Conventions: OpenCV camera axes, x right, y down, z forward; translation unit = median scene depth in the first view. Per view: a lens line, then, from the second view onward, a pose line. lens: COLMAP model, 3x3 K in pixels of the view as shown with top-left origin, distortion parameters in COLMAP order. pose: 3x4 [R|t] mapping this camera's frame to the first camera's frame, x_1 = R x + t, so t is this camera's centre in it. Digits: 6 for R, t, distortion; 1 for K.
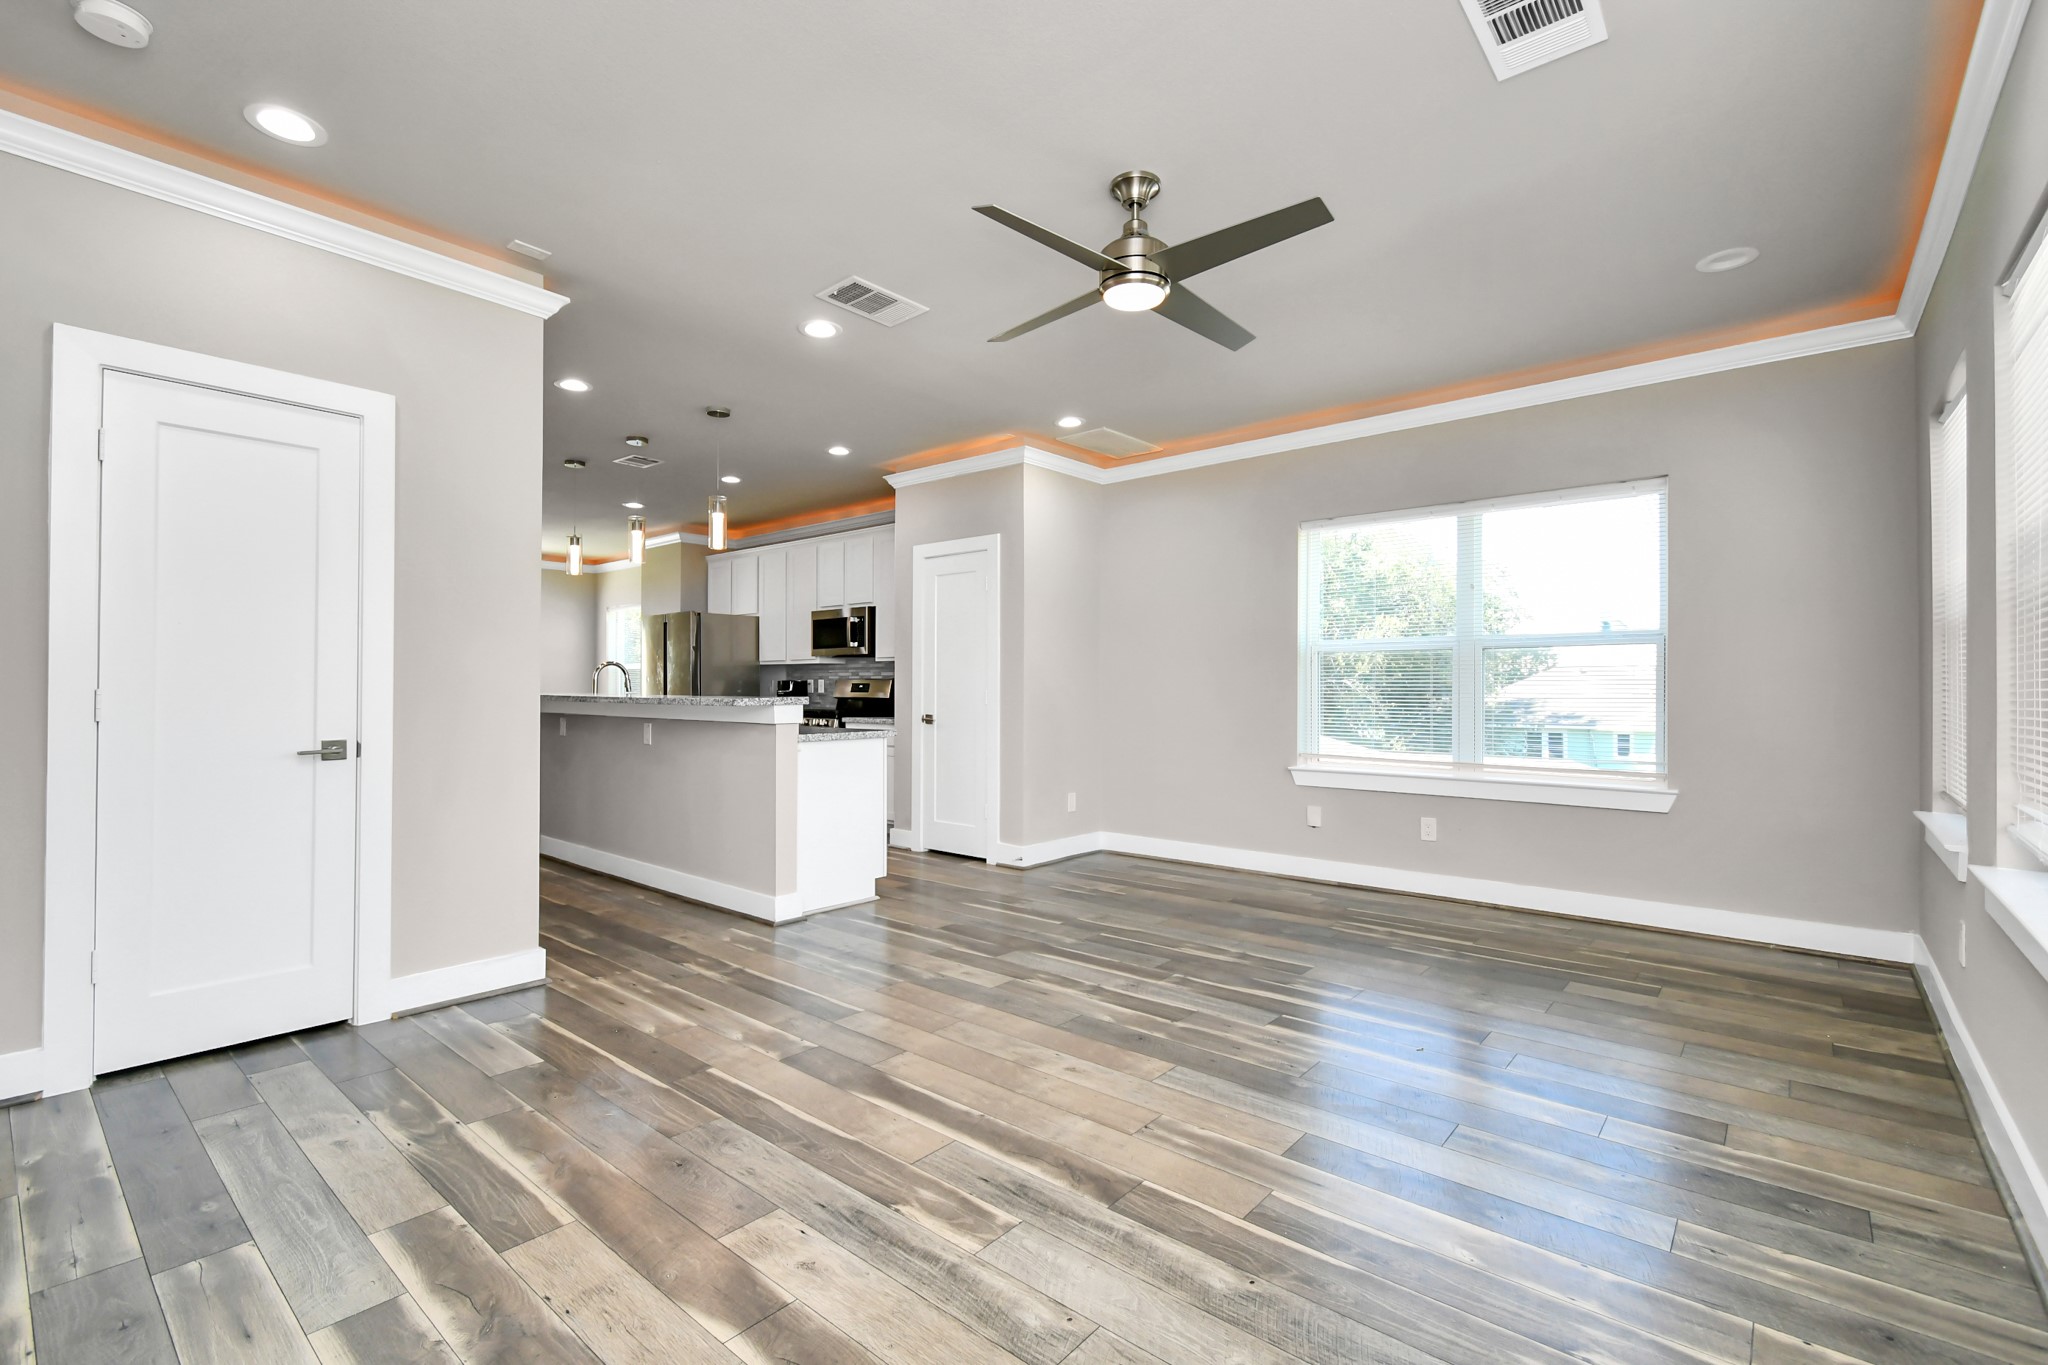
lens RADIAL K [[901.7, 0, 1022.4], [0, 901.7, 680.3], [0, 0, 1]] dist [0.004440, 0.000000]
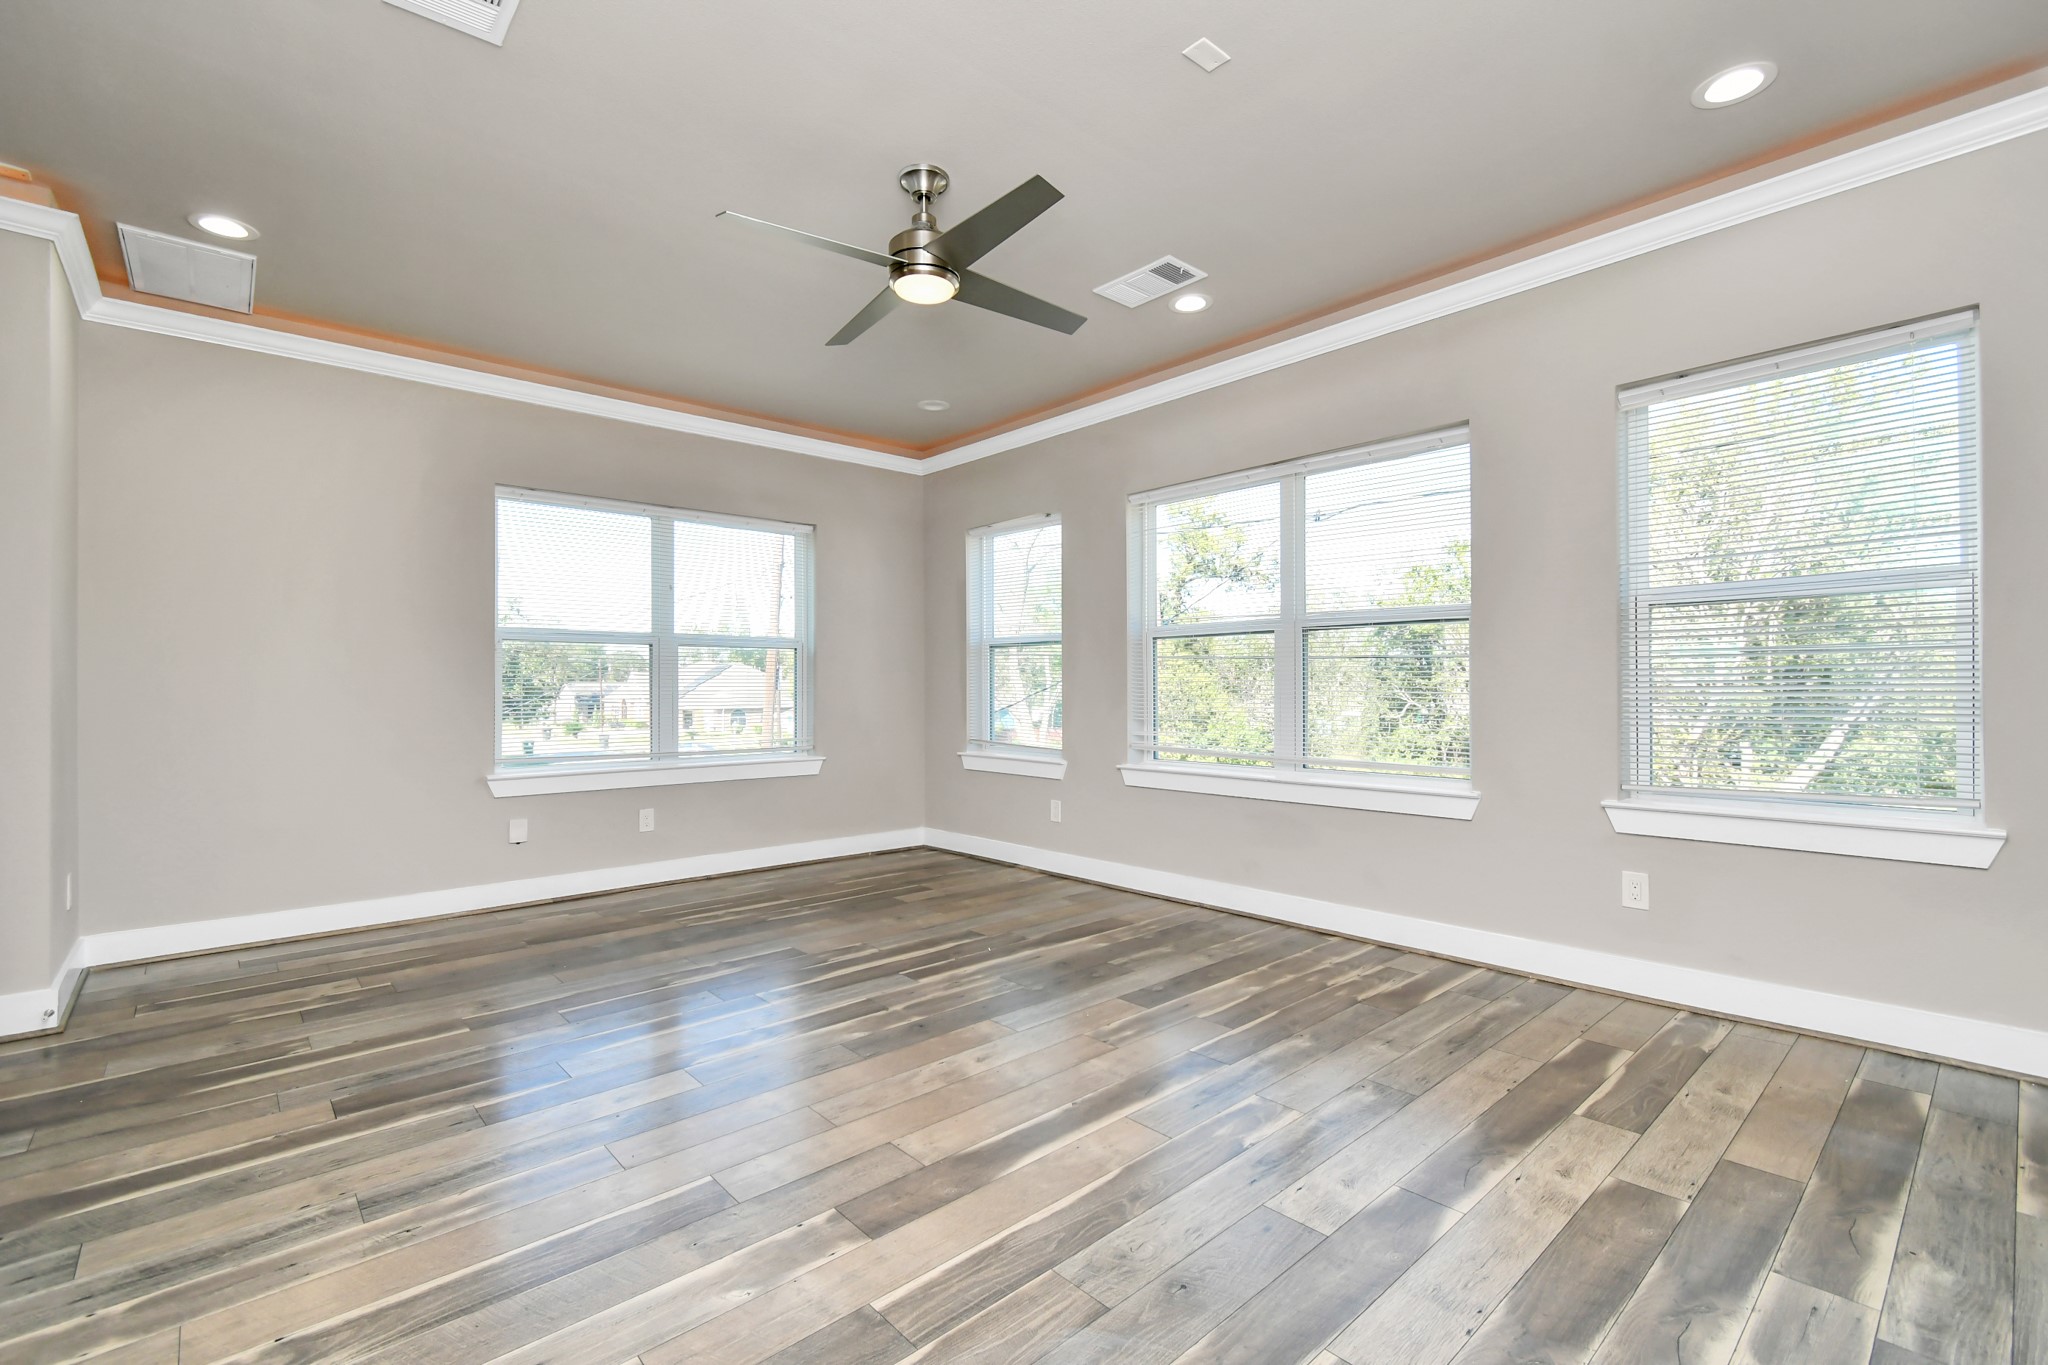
lens RADIAL K [[901.7, 0, 1013.5], [0, 901.7, 685.7], [0, 0, 1]] dist [0.004440, 0.000000]
pose [[0.135457, -0.000264, 0.990783, -0.832896], [-0.006475, 0.999978, 0.001151, 0.013565], [-0.990762, -0.006571, 0.135453, 0.742548]]
